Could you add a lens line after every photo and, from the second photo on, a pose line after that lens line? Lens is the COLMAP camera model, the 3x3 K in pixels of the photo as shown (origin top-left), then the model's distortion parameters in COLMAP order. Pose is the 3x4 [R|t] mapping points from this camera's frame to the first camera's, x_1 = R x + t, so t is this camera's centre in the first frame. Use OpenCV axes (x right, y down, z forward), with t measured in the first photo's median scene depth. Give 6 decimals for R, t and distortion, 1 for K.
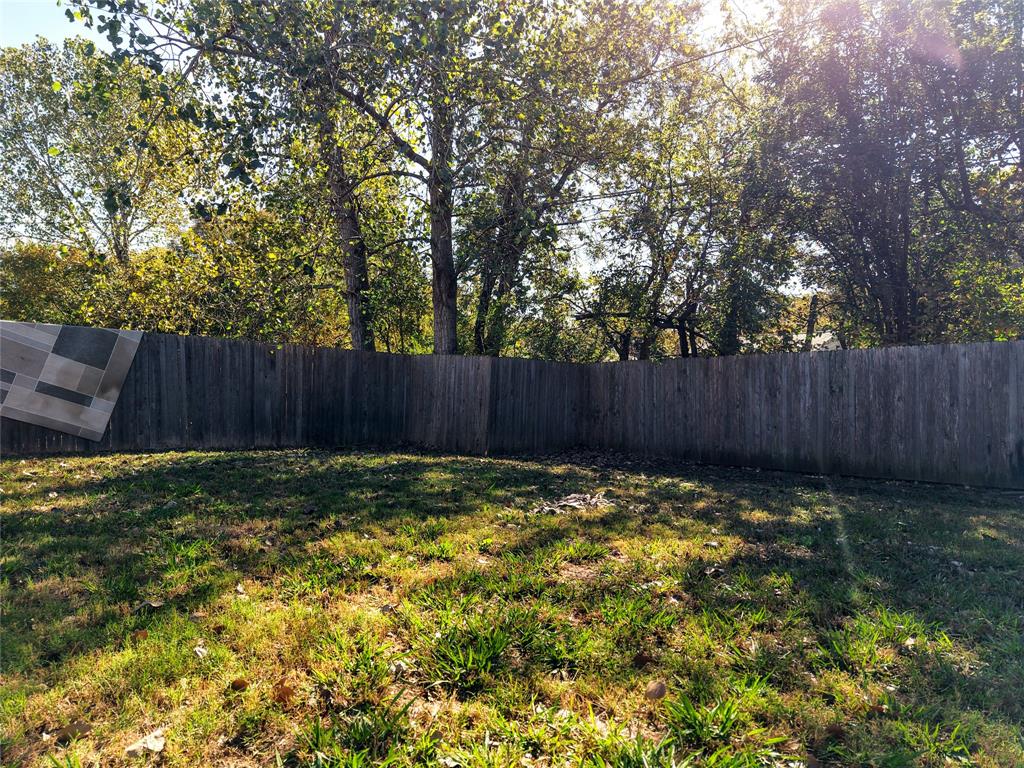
lens RADIAL K [[711.1, 0, 510.0], [0, 711.1, 379.4], [0, 0, 1]] dist [0.007500, 0.001199]
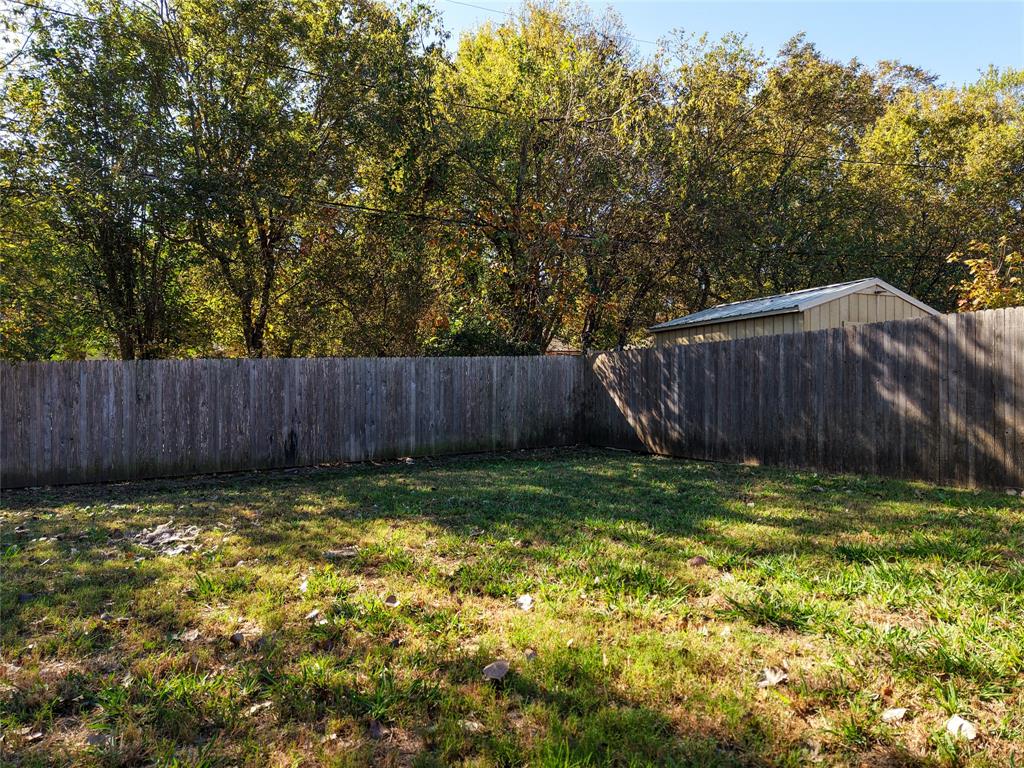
lens RADIAL K [[711.1, 0, 509.4], [0, 711.1, 383.0], [0, 0, 1]] dist [0.007500, 0.001199]
pose [[0.608757, 0.000663, 0.793357, -0.063253], [0.005272, 0.999974, -0.004880, 0.001178], [-0.793339, 0.007153, 0.608738, -0.090972]]
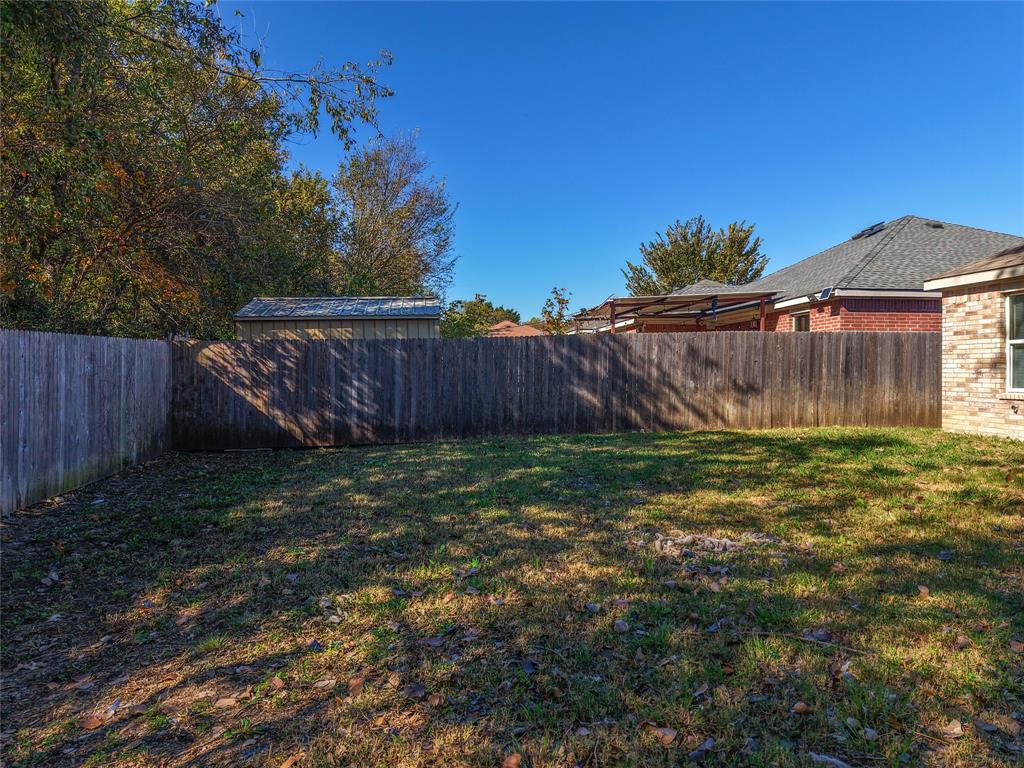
lens RADIAL K [[711.1, 0, 511.1], [0, 711.1, 382.3], [0, 0, 1]] dist [0.007500, 0.001199]
pose [[-0.682489, -0.000980, 0.730896, -0.070434], [0.007204, 0.999942, 0.008067, -0.000274], [-0.730861, 0.010771, -0.682442, 0.761847]]
